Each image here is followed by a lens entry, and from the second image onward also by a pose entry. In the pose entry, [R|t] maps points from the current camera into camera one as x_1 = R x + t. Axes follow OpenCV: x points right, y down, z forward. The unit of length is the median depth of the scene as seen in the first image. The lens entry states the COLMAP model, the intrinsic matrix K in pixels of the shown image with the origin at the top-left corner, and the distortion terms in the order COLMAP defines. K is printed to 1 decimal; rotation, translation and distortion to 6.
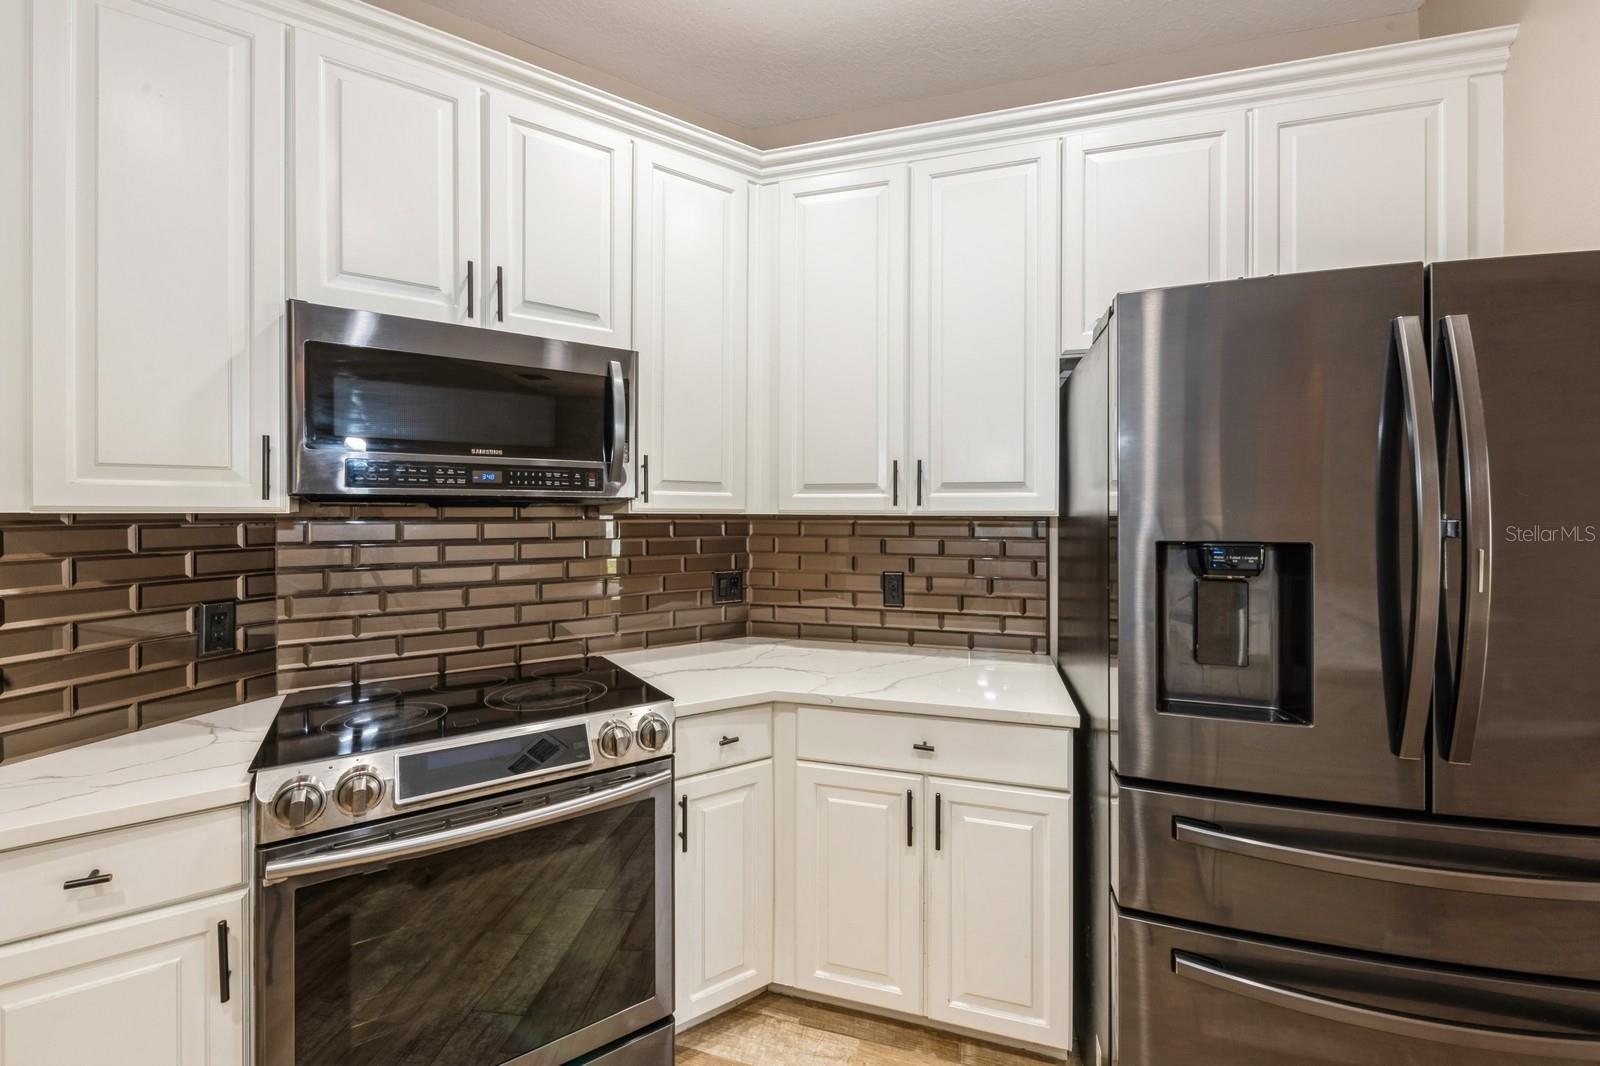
lens RADIAL K [[637.0, 0, 805.1], [0, 637.0, 514.6], [0, 0, 1]] dist [-0.000172, -0.001128]
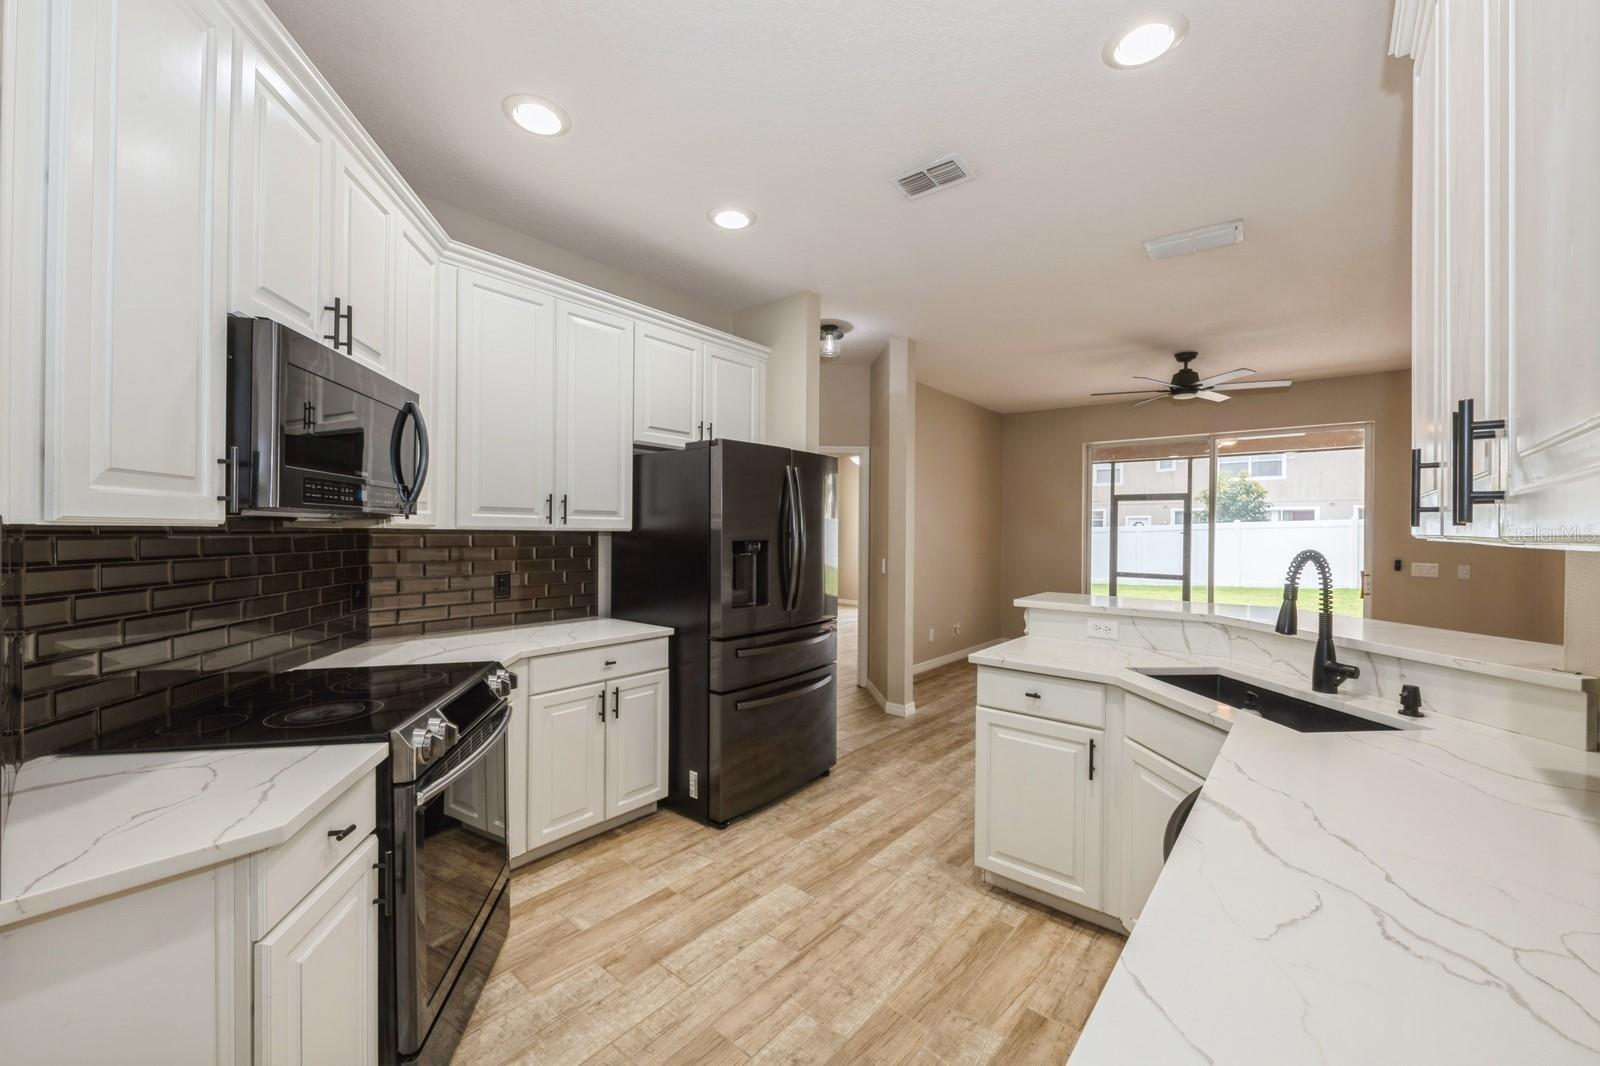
lens RADIAL K [[637.0, 0, 794.4], [0, 637.0, 534.5], [0, 0, 1]] dist [-0.000172, -0.001128]
pose [[0.396748, -0.003106, 0.917922, -1.216136], [-0.005151, 0.999971, 0.005610, -0.000674], [-0.917913, -0.006954, 0.396720, -0.156220]]
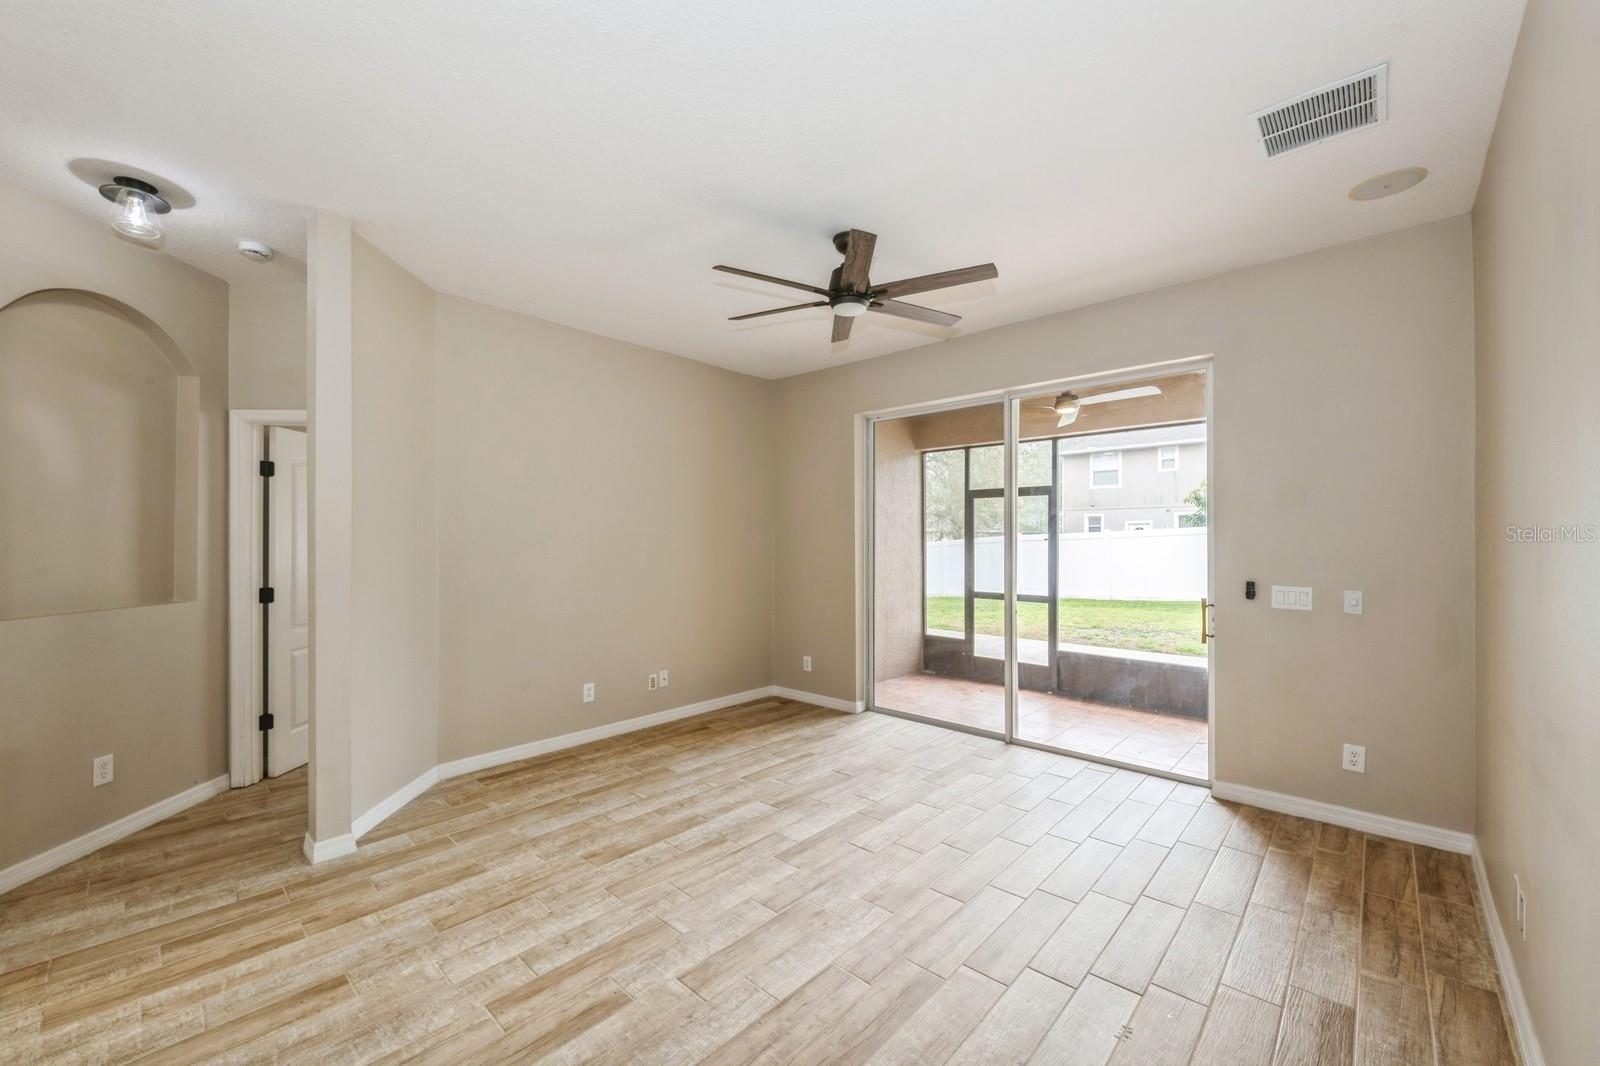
lens RADIAL K [[637.0, 0, 799.6], [0, 637.0, 535.9], [0, 0, 1]] dist [-0.000172, -0.001128]
pose [[0.446719, 0.007519, 0.894643, 0.762625], [0.005946, 0.999918, -0.011373, 0.010563], [-0.894654, 0.010399, 0.446638, -1.396894]]
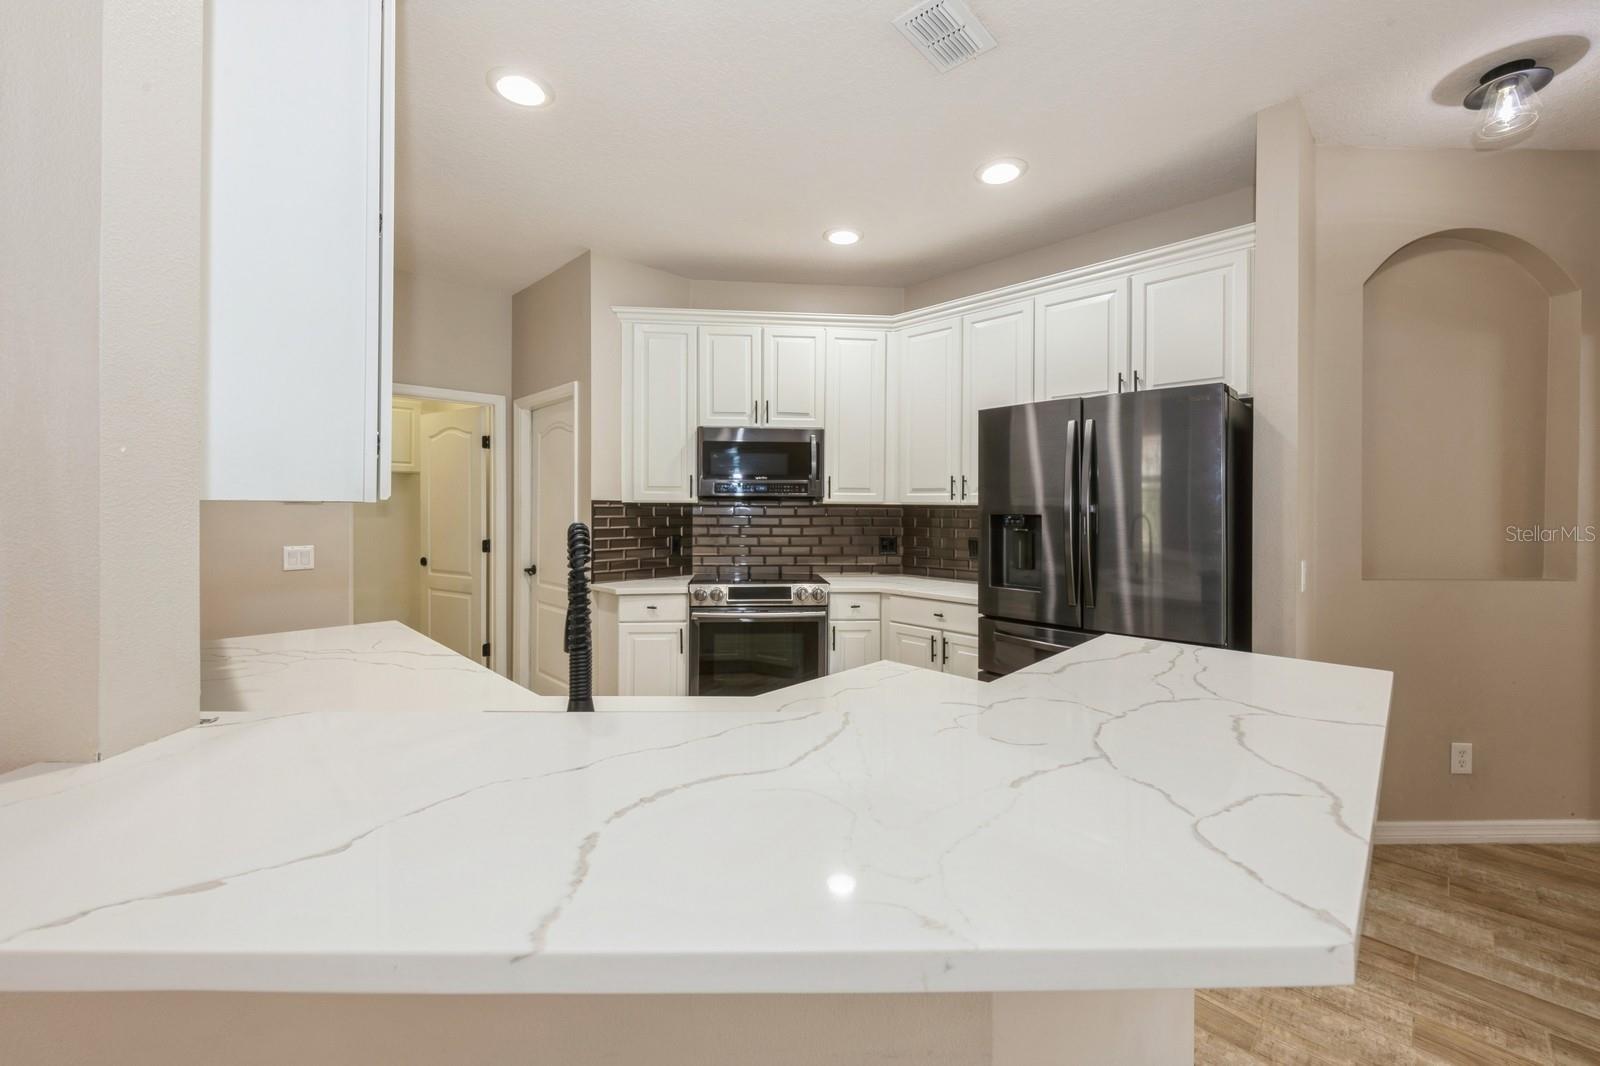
lens RADIAL K [[637.0, 0, 807.3], [0, 637.0, 511.6], [0, 0, 1]] dist [-0.000172, -0.001128]
pose [[0.879950, 0.007951, -0.475000, 0.795142], [-0.006123, 0.999967, 0.005397, 0.016258], [0.475027, -0.001840, 0.879969, -1.040803]]
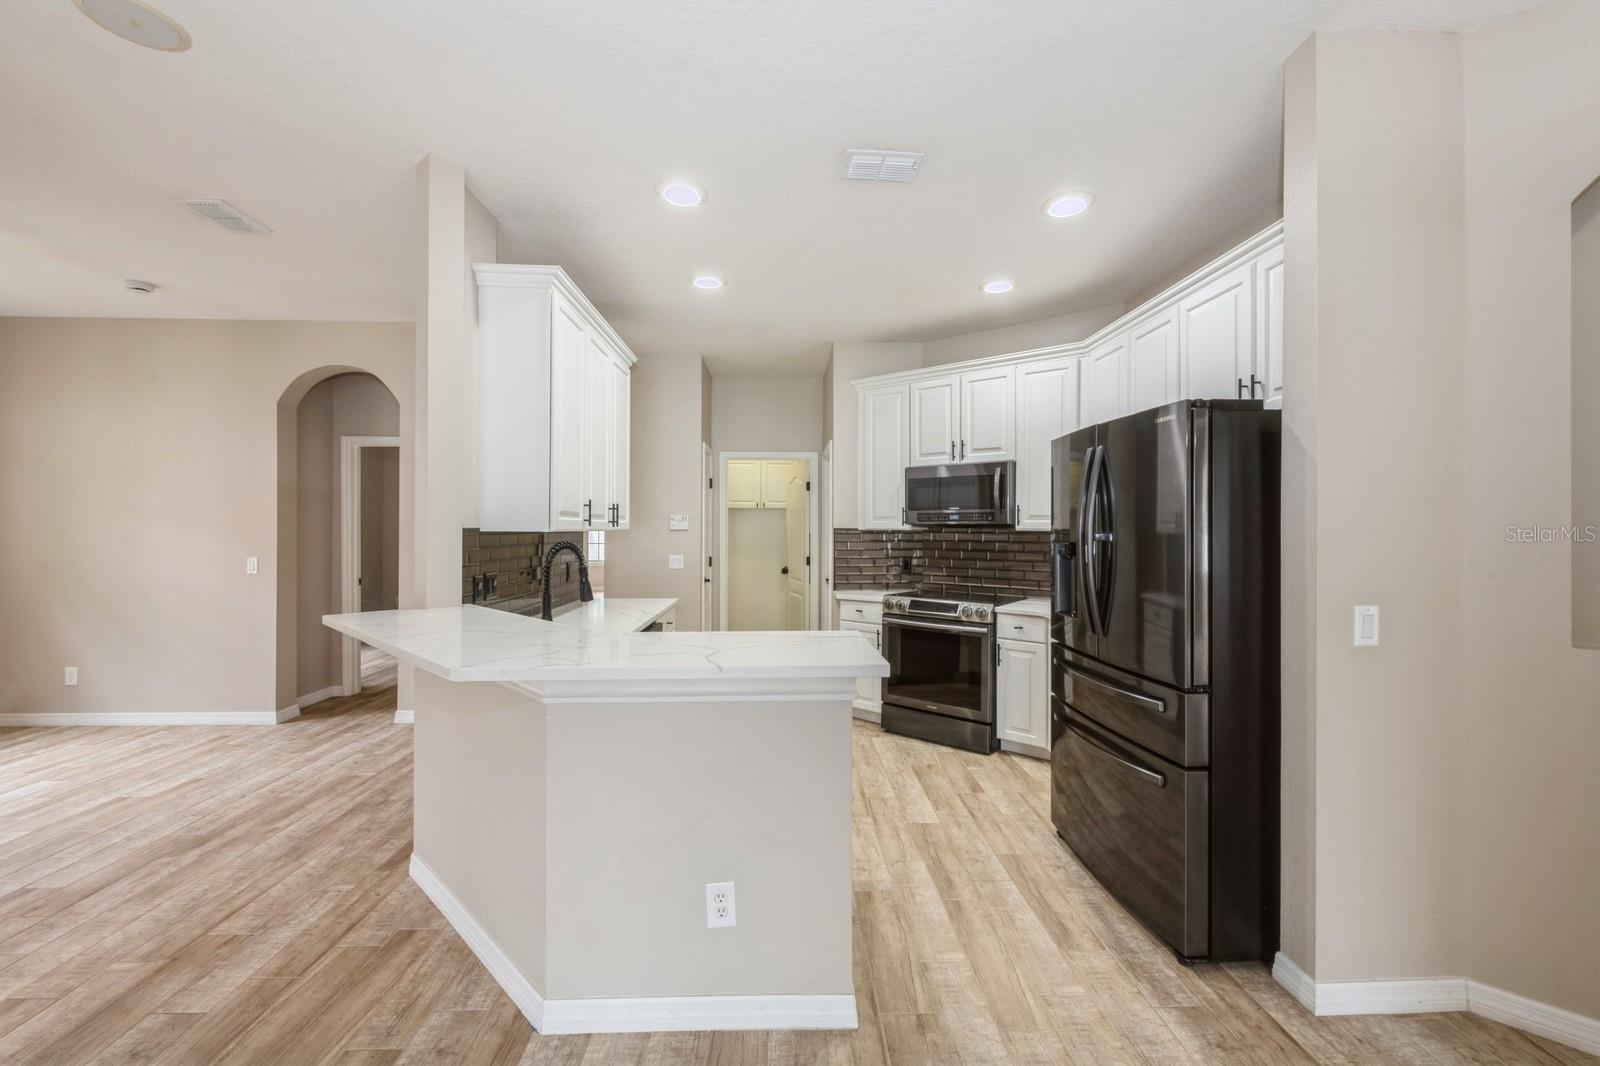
lens RADIAL K [[637.0, 0, 802.9], [0, 637.0, 533.6], [0, 0, 1]] dist [-0.000172, -0.001128]
pose [[0.315895, 0.007838, -0.948762, 1.887465], [-0.007457, 0.999956, 0.005779, 0.001611], [0.948765, 0.005249, 0.315939, -0.506815]]
